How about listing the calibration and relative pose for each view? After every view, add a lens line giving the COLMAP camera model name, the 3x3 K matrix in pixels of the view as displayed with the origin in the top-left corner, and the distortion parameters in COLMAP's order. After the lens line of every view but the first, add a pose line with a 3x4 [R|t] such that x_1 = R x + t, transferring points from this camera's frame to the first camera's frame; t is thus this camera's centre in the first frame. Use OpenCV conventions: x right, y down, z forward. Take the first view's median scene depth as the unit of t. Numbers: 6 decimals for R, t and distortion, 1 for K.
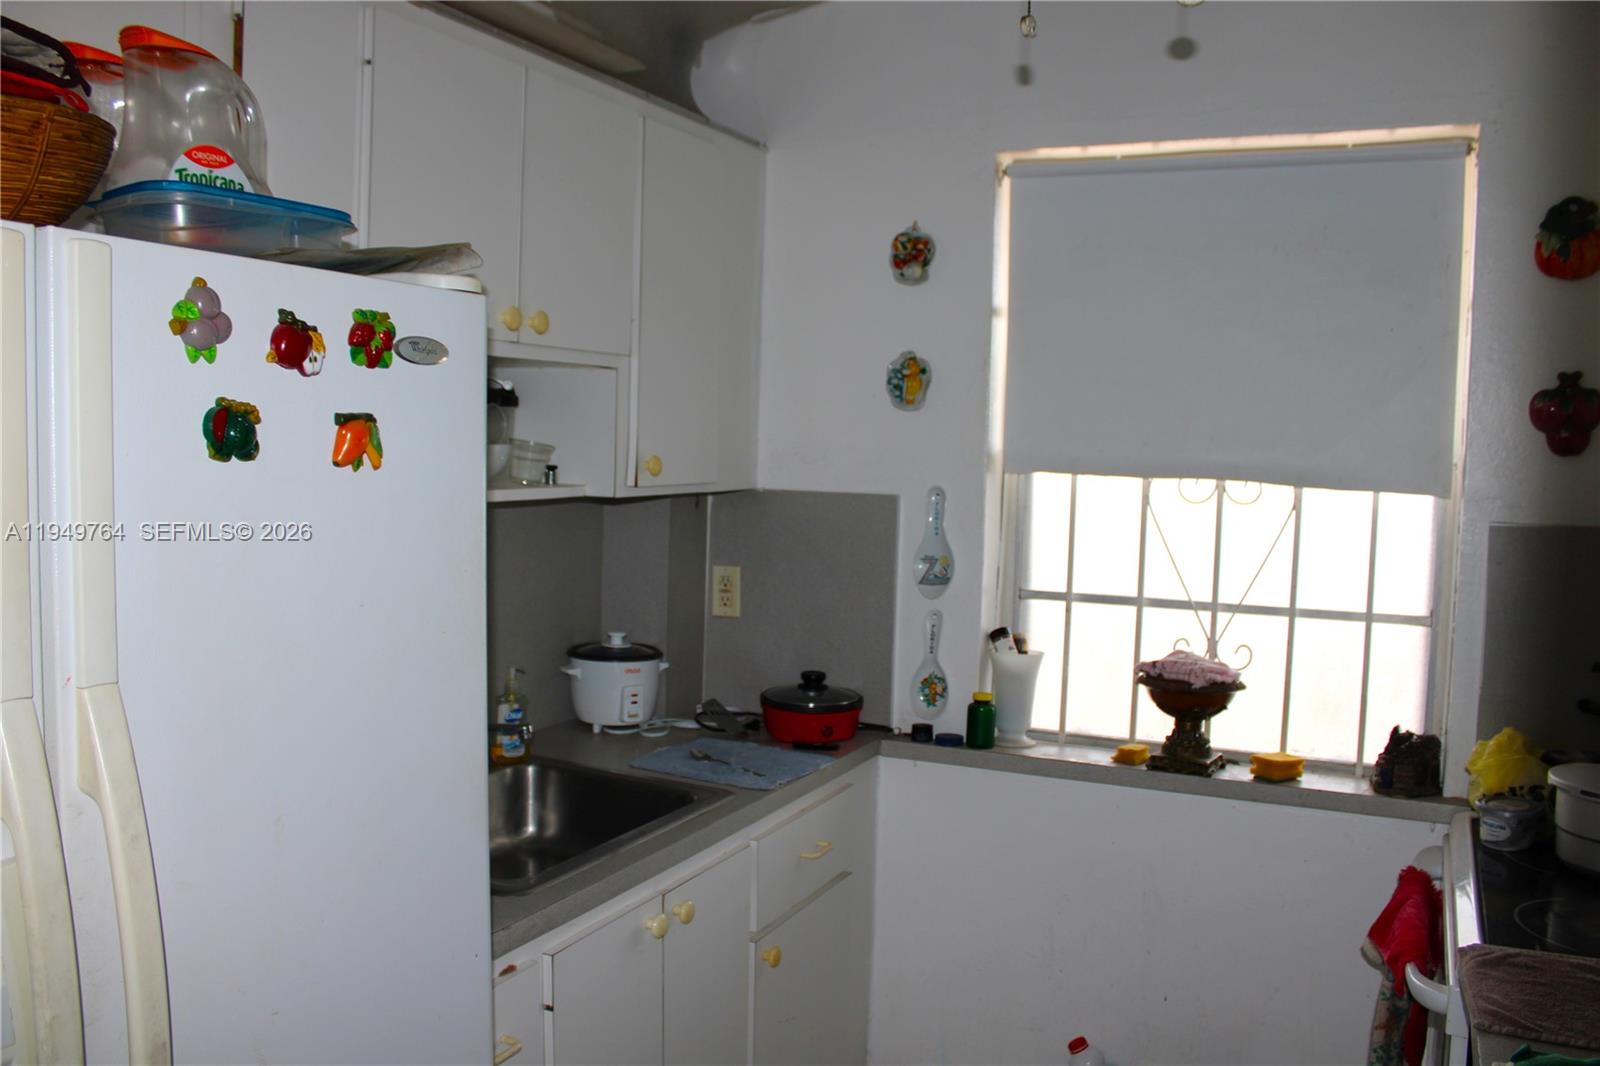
lens RADIAL K [[1344.2, 0, 805.0], [0, 1344.2, 527.2], [0, 0, 1]] dist [-0.098740, 0.045148]
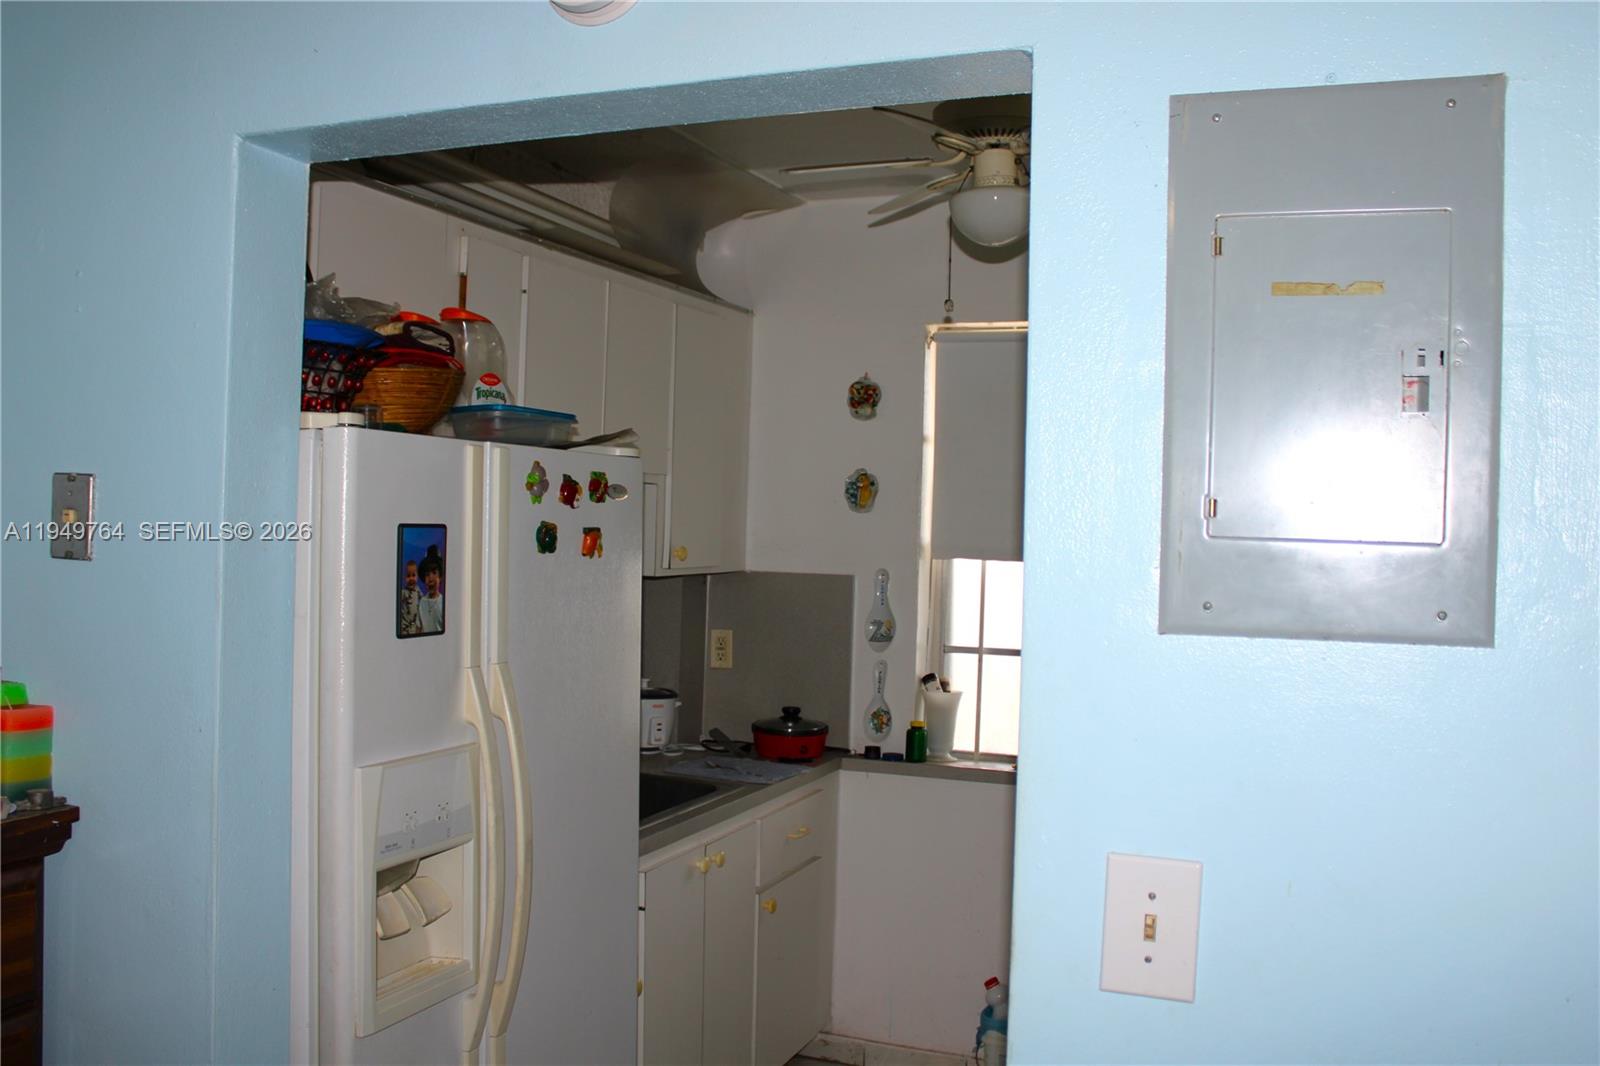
lens RADIAL K [[1344.2, 0, 800.9], [0, 1344.2, 541.0], [0, 0, 1]] dist [-0.098740, 0.045148]
pose [[0.998504, 0.001649, 0.054650, -0.058480], [0.001219, 0.998625, -0.052406, 0.012493], [-0.054661, 0.052394, 0.997129, -0.348127]]
